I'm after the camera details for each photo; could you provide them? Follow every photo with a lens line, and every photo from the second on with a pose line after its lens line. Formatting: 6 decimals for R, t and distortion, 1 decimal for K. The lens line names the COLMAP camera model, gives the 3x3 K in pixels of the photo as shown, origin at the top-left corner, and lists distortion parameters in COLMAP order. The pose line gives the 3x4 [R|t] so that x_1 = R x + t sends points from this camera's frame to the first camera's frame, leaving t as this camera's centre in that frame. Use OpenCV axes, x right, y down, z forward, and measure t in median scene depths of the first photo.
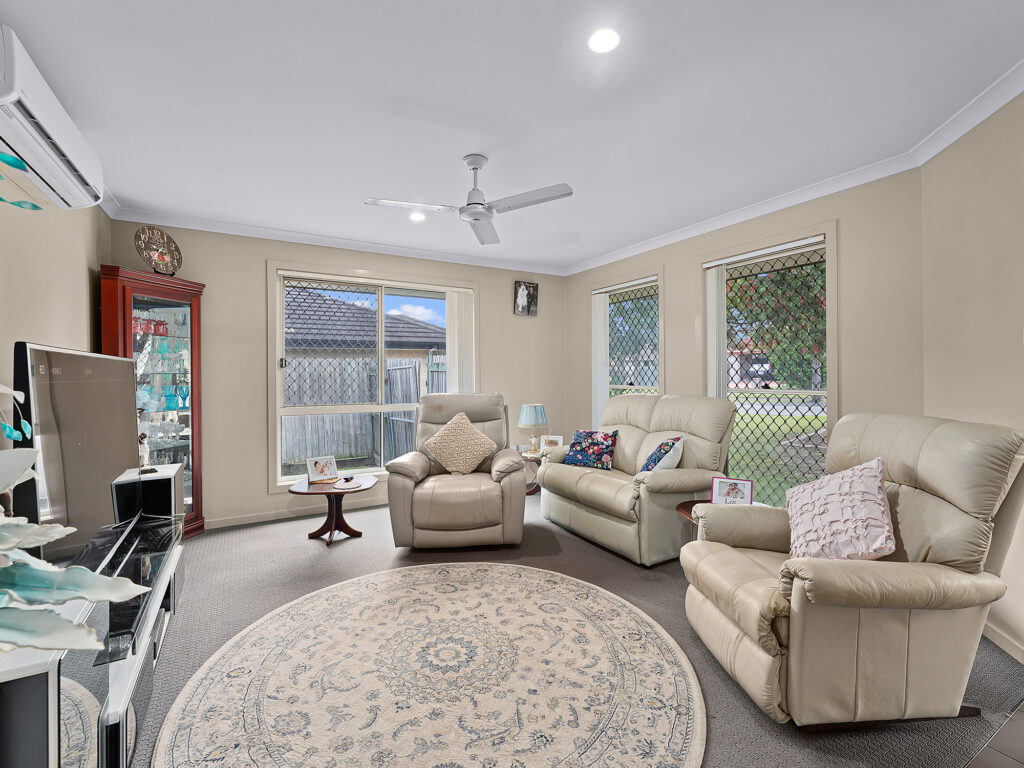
lens RADIAL K [[459.6, 0, 512.0], [0, 459.6, 384.0], [0, 0, 1]] dist [-0.002130, -0.000239]
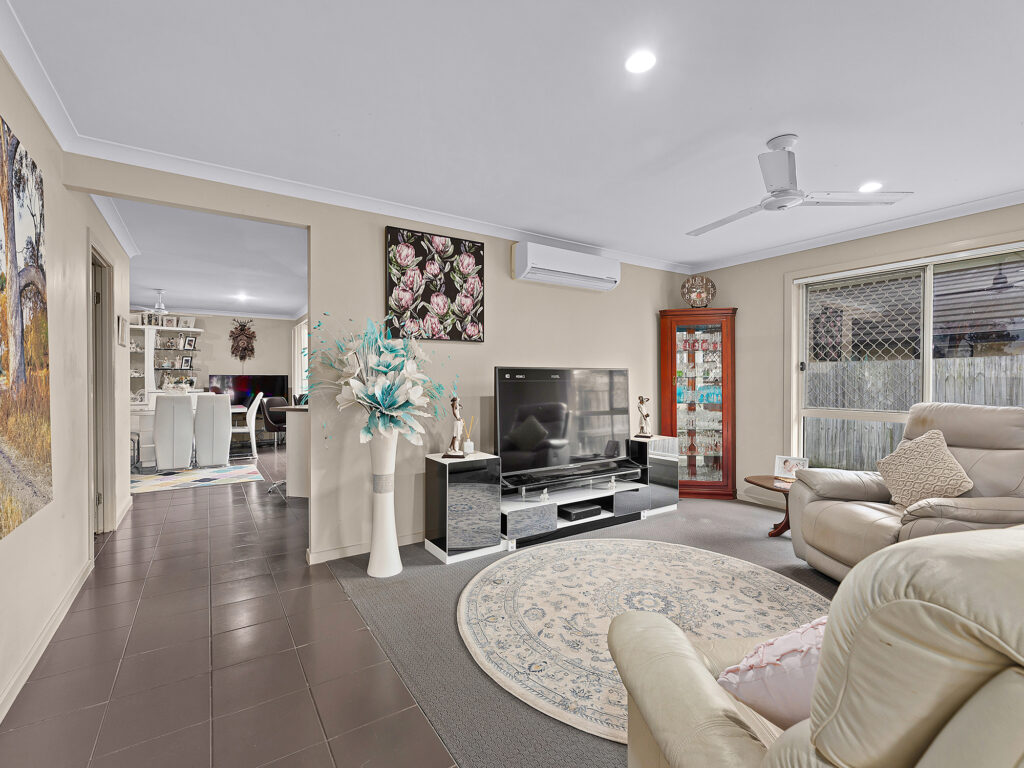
lens RADIAL K [[459.6, 0, 512.0], [0, 459.6, 384.0], [0, 0, 1]] dist [-0.002130, -0.000239]
pose [[0.077247, 0.018365, -0.996843, 0.849562], [-0.021979, 0.999619, 0.016713, -0.013923], [0.996770, 0.020618, 0.077621, 0.417237]]
